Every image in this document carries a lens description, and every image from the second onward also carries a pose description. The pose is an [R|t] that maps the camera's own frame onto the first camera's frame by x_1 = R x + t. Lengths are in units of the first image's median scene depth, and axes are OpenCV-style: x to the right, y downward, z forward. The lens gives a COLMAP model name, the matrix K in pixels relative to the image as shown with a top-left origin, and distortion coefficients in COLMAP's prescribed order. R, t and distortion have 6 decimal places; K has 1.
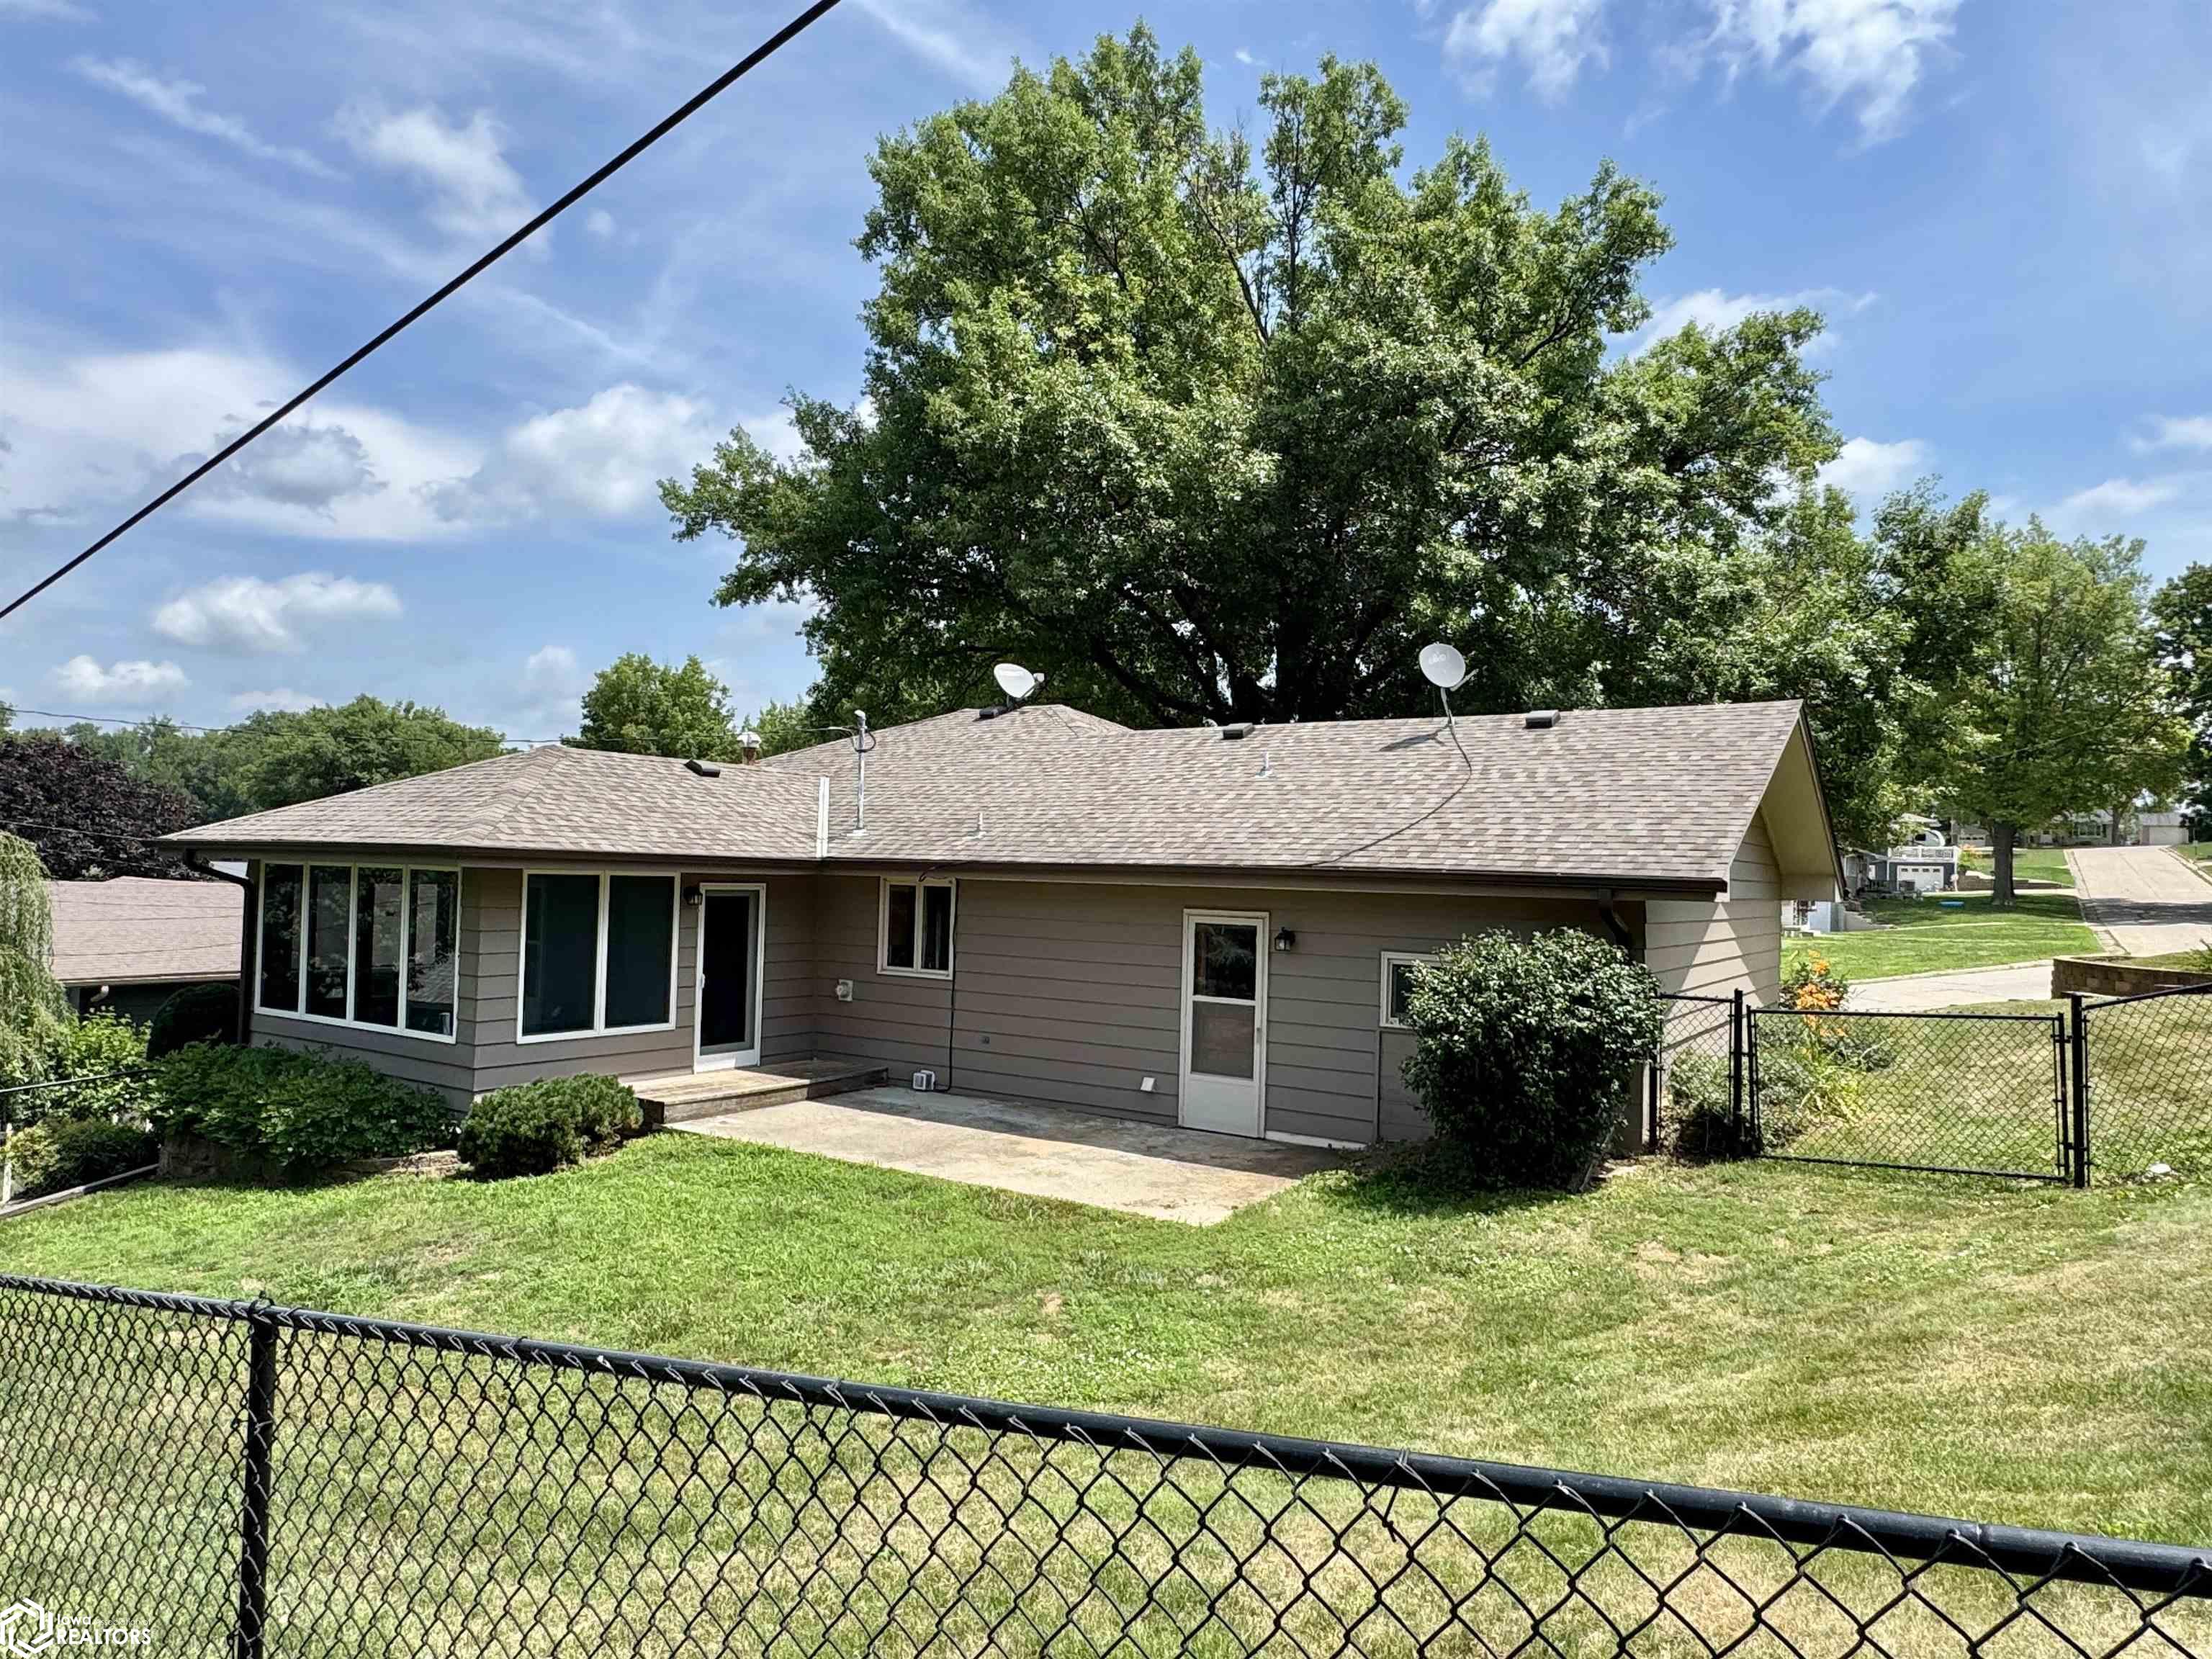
lens RADIAL K [[1408.7, 0, 1101.3], [0, 1408.7, 836.0], [0, 0, 1]] dist [-0.013549, -0.001400]
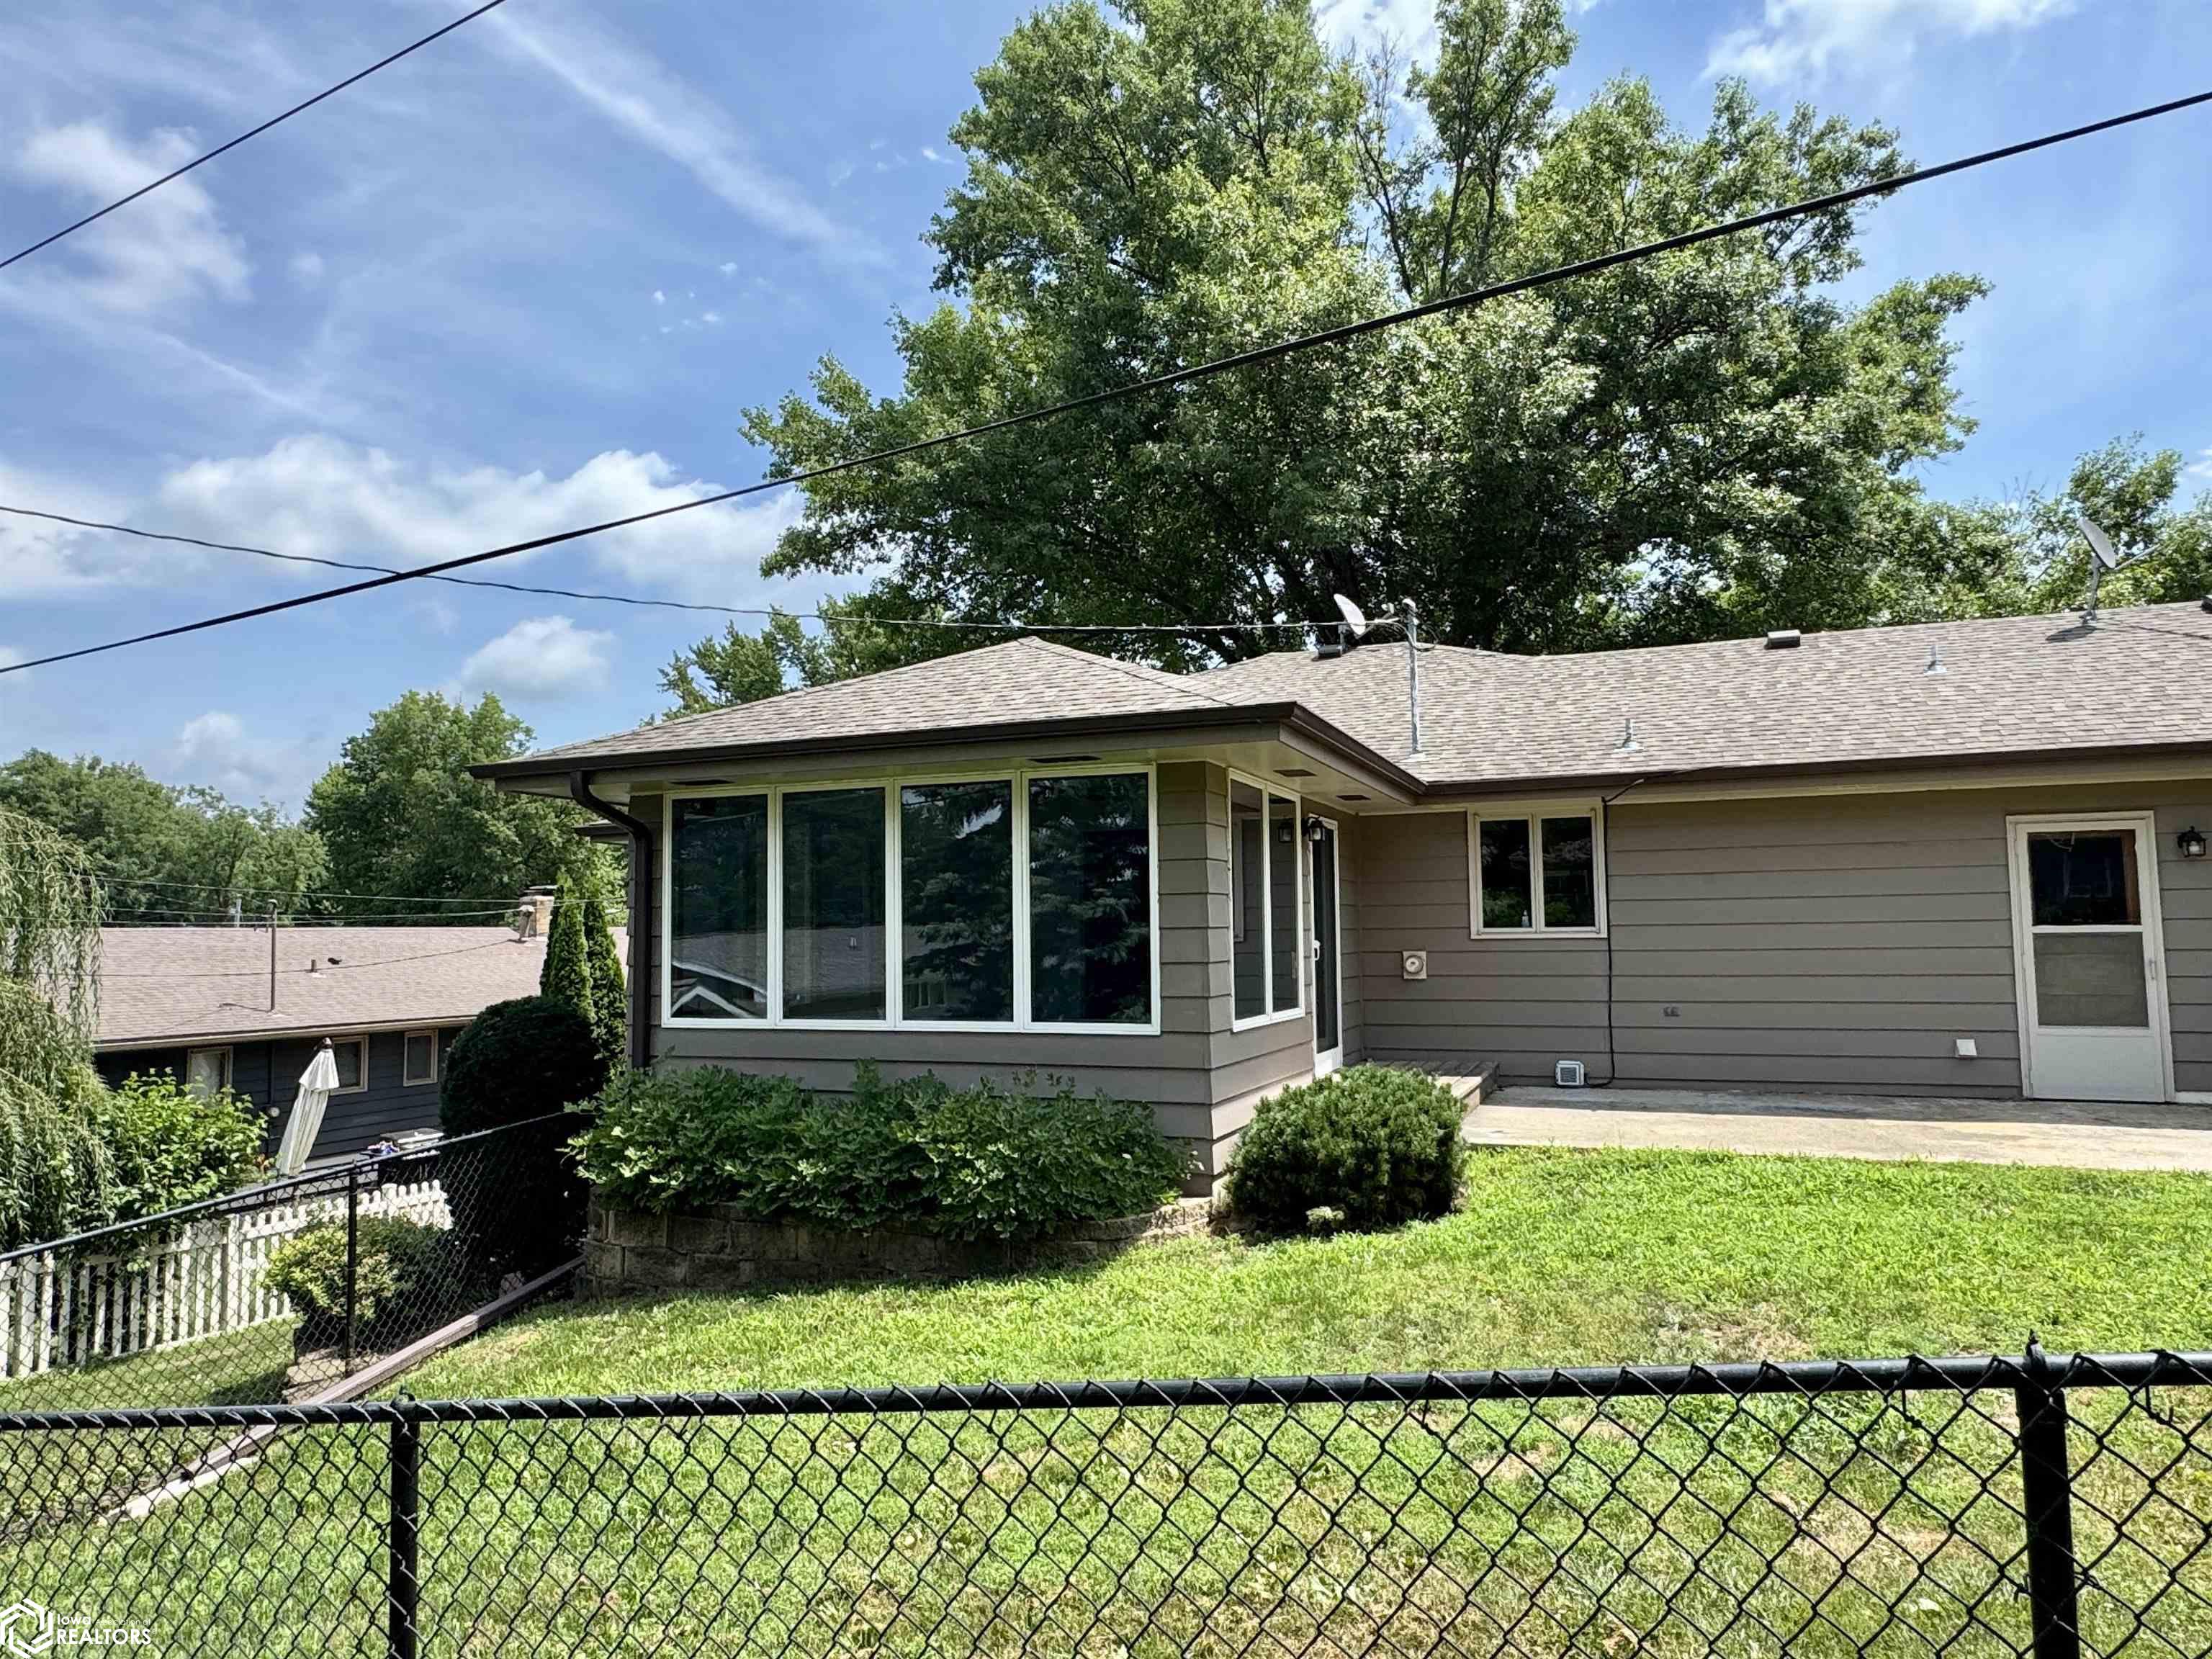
lens RADIAL K [[1408.7, 0, 1108.1], [0, 1408.7, 807.4], [0, 0, 1]] dist [-0.013549, -0.001400]
pose [[0.978215, -0.018804, 0.206743, -0.506167], [0.032354, 0.997529, -0.062357, 0.068034], [-0.205060, 0.067688, 0.976406, 0.297289]]
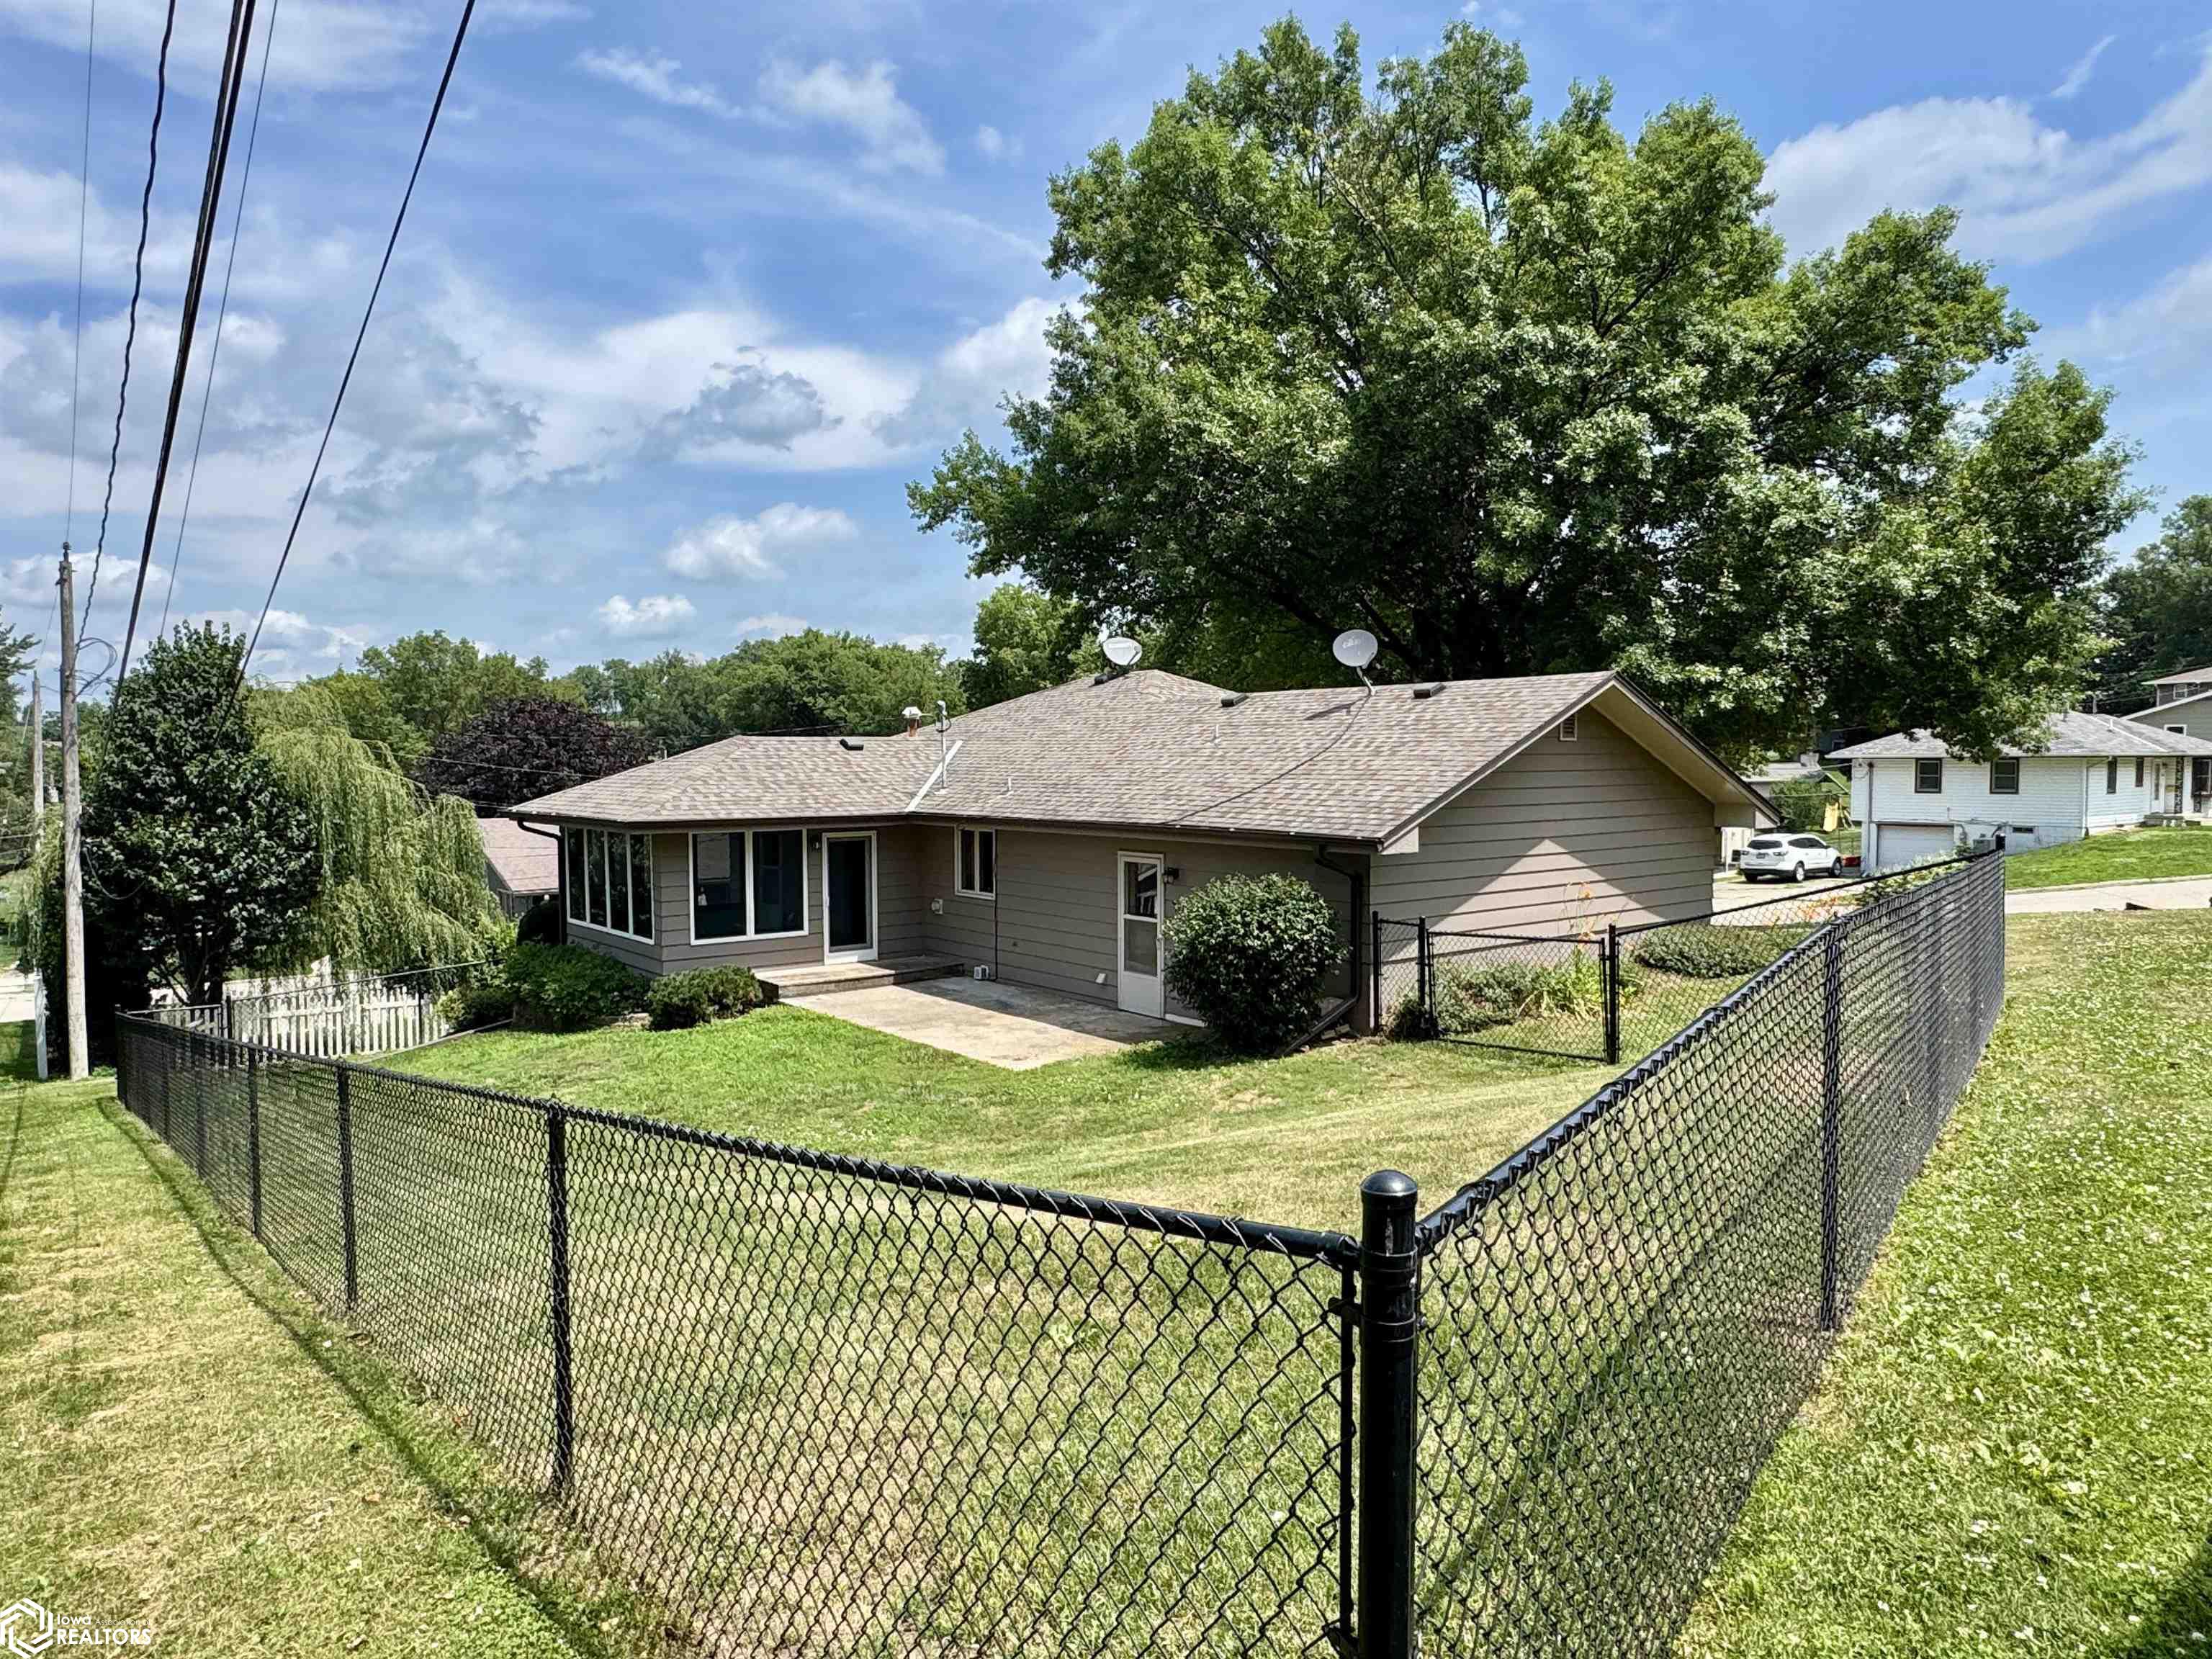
lens RADIAL K [[1408.7, 0, 1103.3], [0, 1408.7, 848.3], [0, 0, 1]] dist [-0.013549, -0.001400]
pose [[0.952763, -0.011151, -0.303509, 0.396168], [0.037888, 0.995883, 0.082347, -0.055267], [0.301341, -0.089957, 0.949264, -0.257916]]
